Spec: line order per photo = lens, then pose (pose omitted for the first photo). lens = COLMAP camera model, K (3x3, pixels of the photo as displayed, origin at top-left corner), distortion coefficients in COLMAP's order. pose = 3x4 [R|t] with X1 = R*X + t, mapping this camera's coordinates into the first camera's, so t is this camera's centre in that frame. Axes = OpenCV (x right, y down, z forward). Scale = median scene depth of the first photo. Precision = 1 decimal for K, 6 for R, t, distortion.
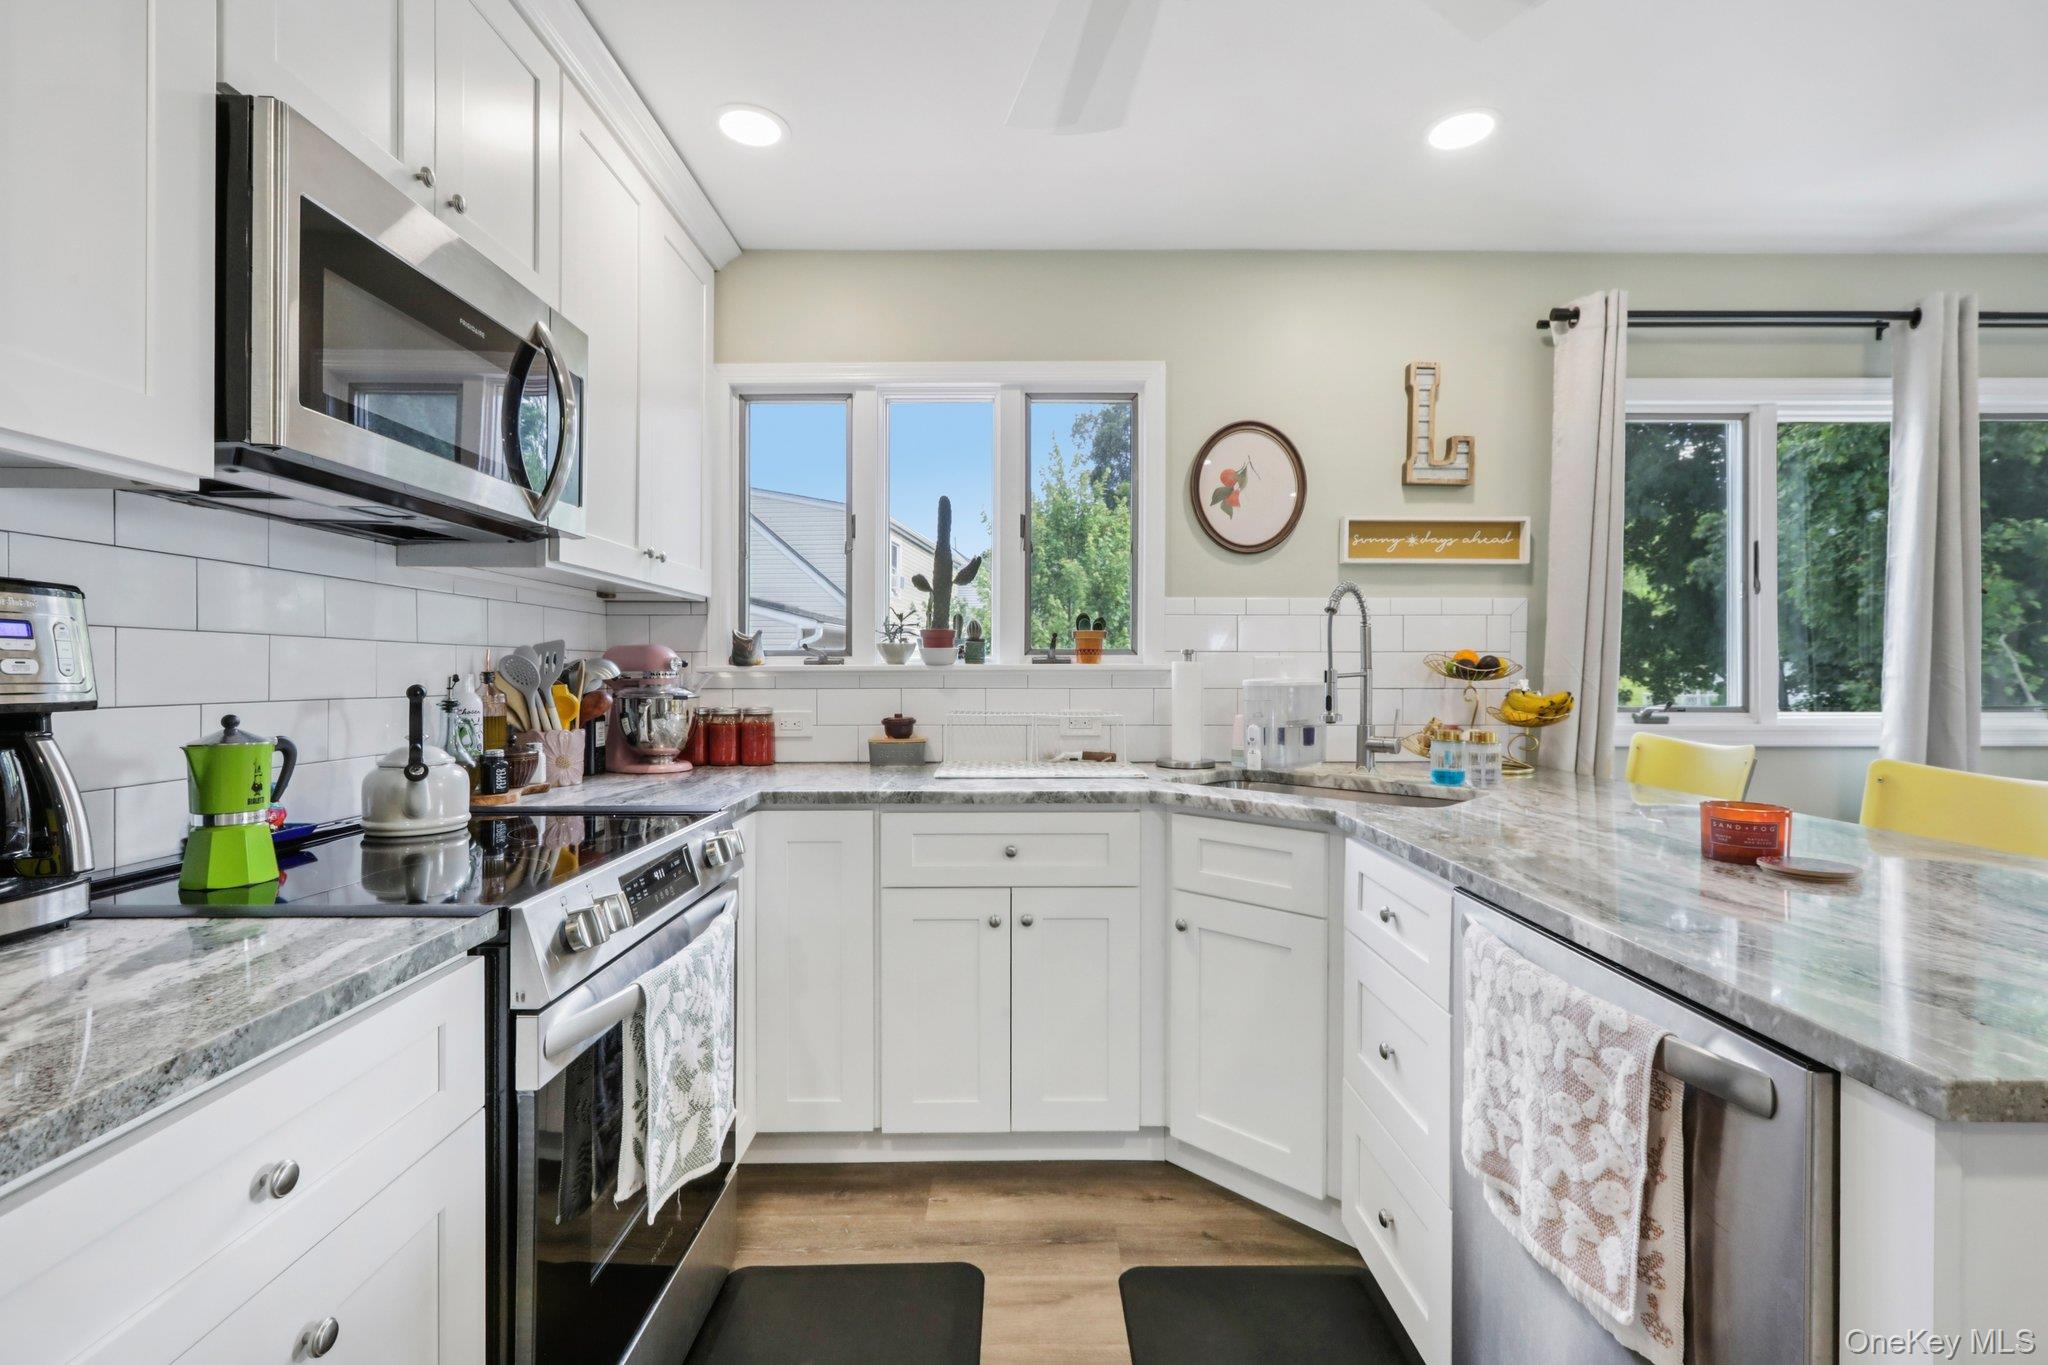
lens RADIAL K [[908.3, 0, 1062.3], [0, 908.3, 671.0], [0, 0, 1]] dist [-0.001790, 0.001887]
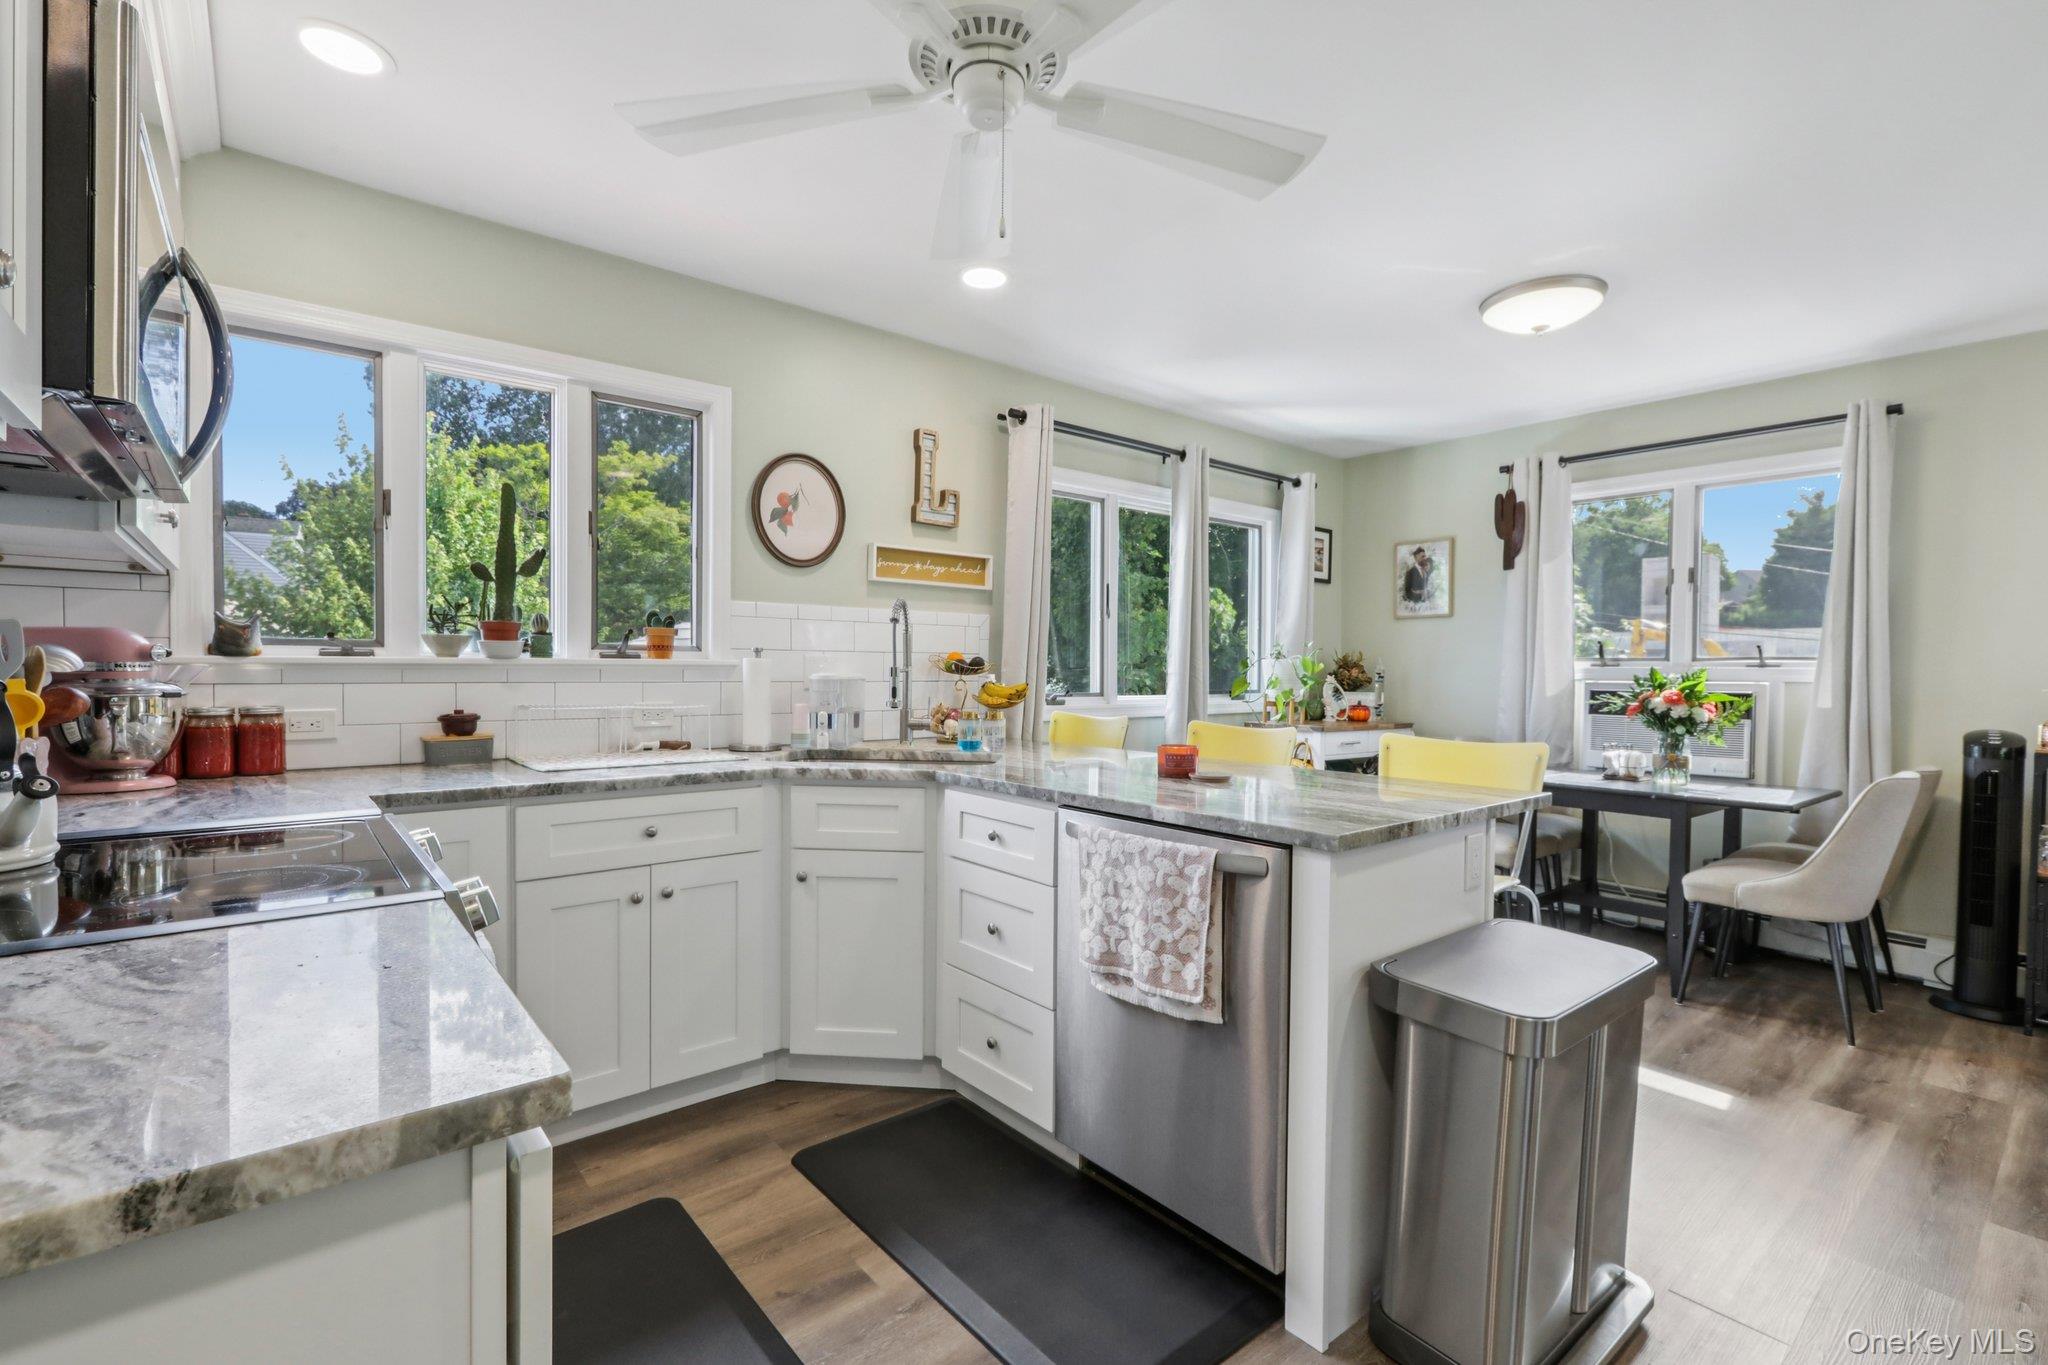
lens RADIAL K [[908.3, 0, 1018.2], [0, 908.3, 677.4], [0, 0, 1]] dist [-0.001790, 0.001887]
pose [[0.777478, -0.000440, 0.628909, -0.334703], [-0.007204, 0.999928, 0.009606, 0.000403], [-0.628868, -0.011999, 0.777419, -0.097892]]
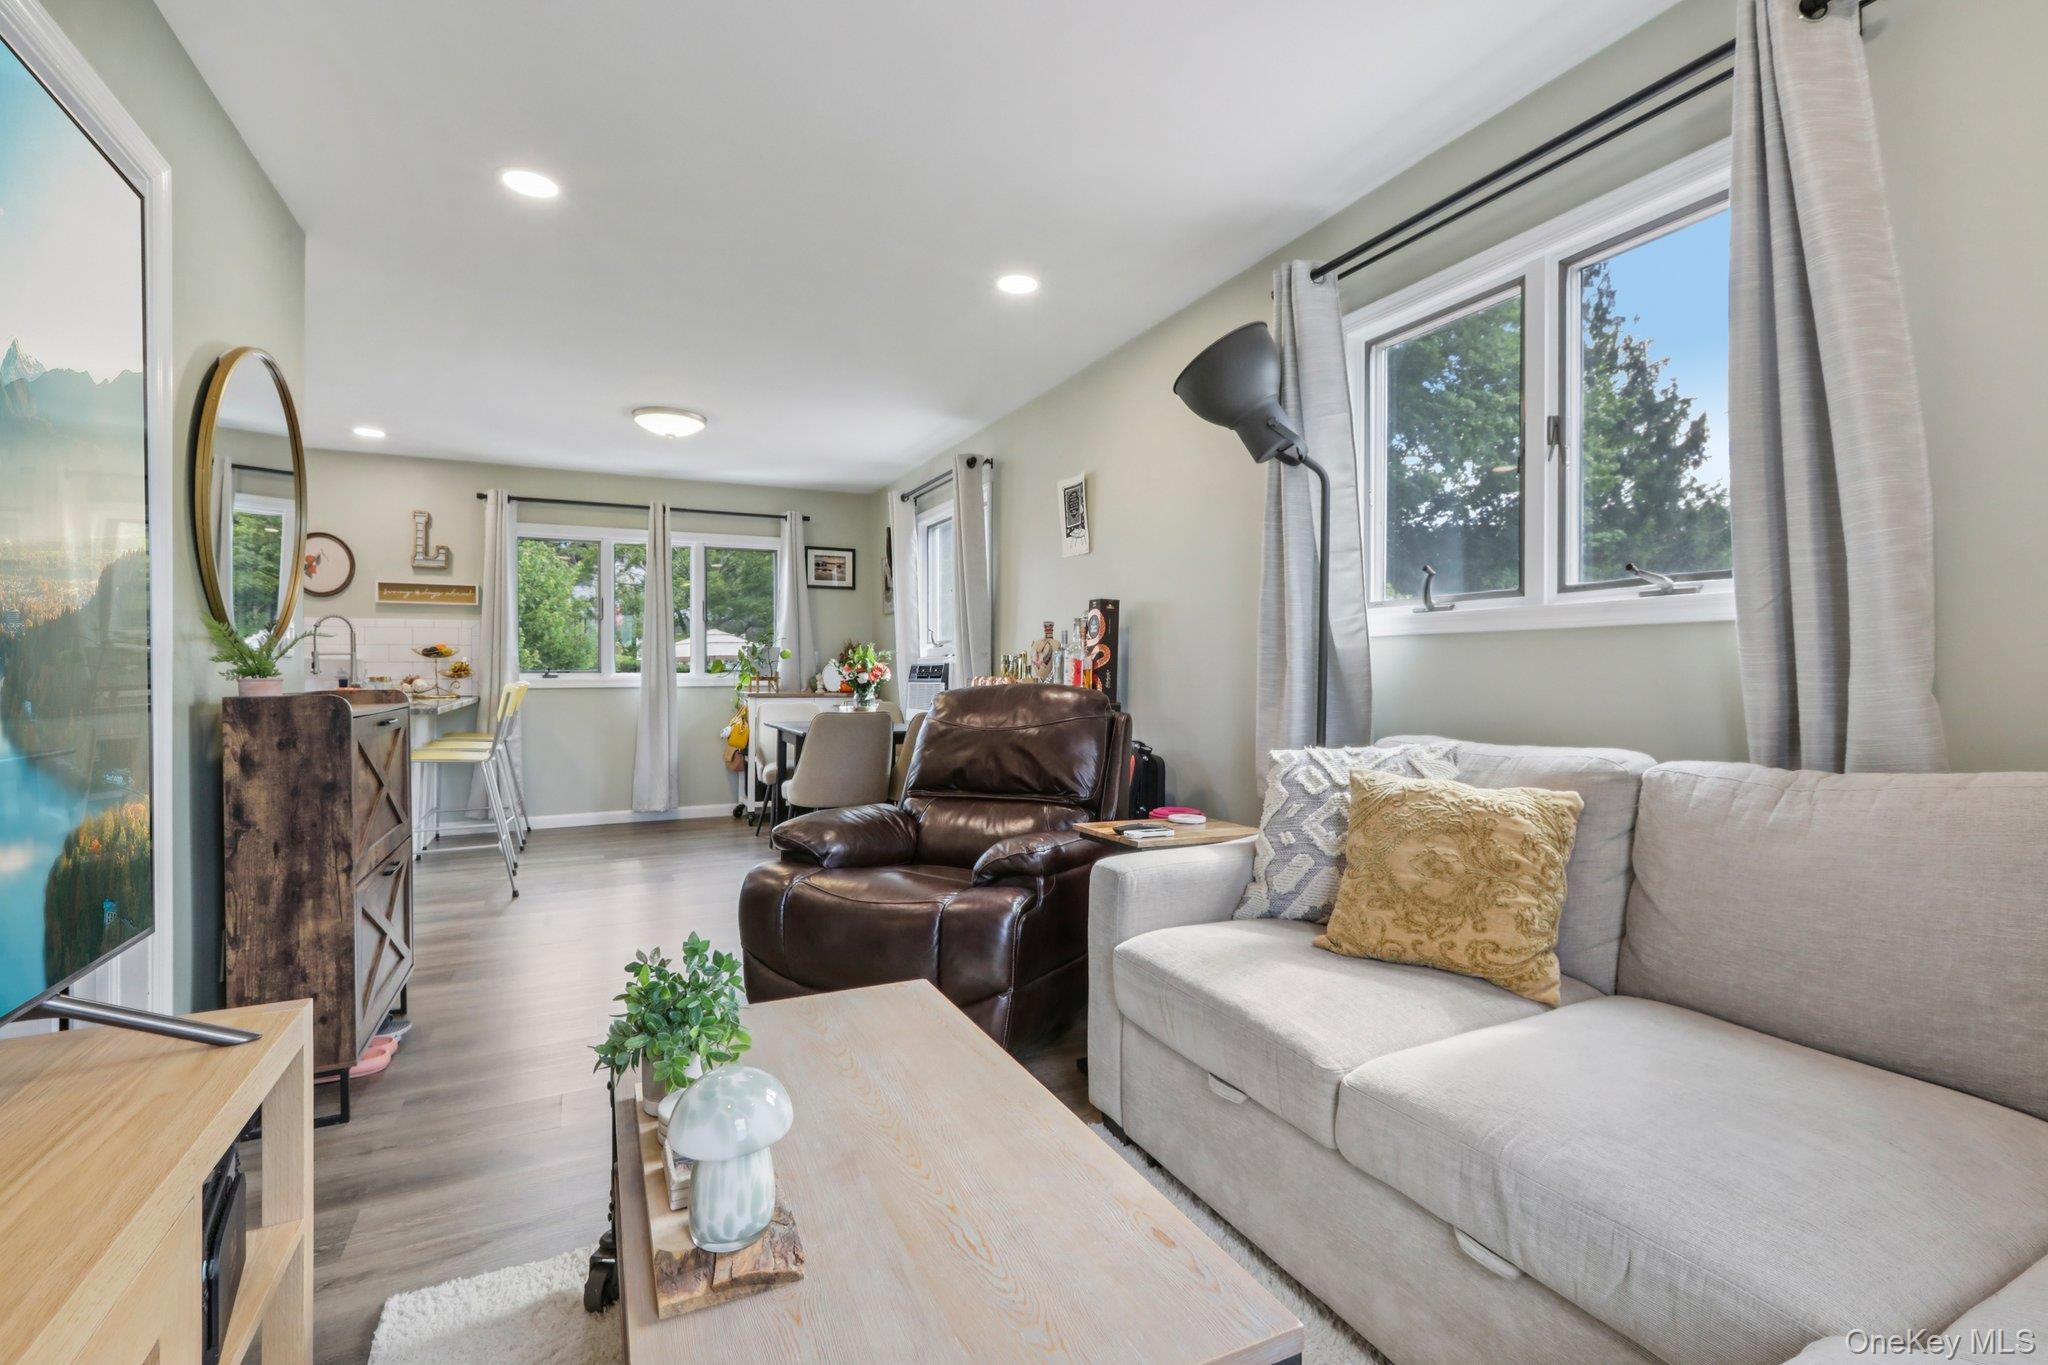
lens RADIAL K [[908.3, 0, 1013.0], [0, 908.3, 681.1], [0, 0, 1]] dist [-0.001790, 0.001887]
pose [[0.900926, -0.010450, 0.433848, 0.767908], [0.011147, 0.999937, 0.000939, 0.081993], [-0.433830, 0.003990, 0.900986, -1.627885]]
